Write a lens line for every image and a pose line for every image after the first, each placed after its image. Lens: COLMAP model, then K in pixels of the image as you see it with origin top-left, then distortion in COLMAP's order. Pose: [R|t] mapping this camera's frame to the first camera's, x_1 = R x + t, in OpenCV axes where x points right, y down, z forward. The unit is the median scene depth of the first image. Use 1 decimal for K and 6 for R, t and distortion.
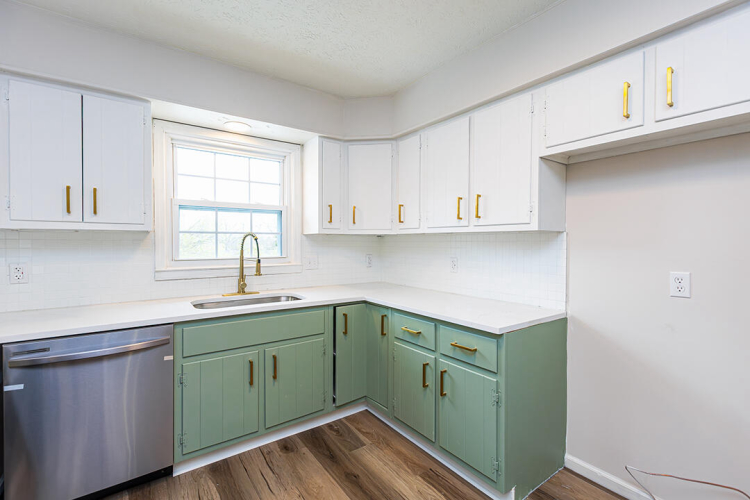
lens RADIAL K [[339.1, 0, 377.4], [0, 339.1, 247.7], [0, 0, 1]] dist [0.001305, 0.000894]
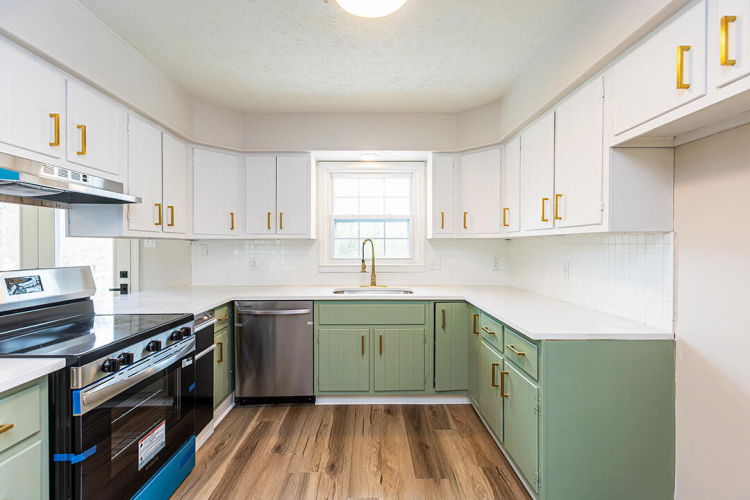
lens RADIAL K [[339.1, 0, 371.3], [0, 339.1, 249.2], [0, 0, 1]] dist [0.001305, 0.000894]
pose [[0.810034, 0.003239, -0.586374, 0.407018], [-0.006230, 0.999976, -0.003082, 0.000293], [0.586350, 0.006150, 0.810035, -0.050446]]
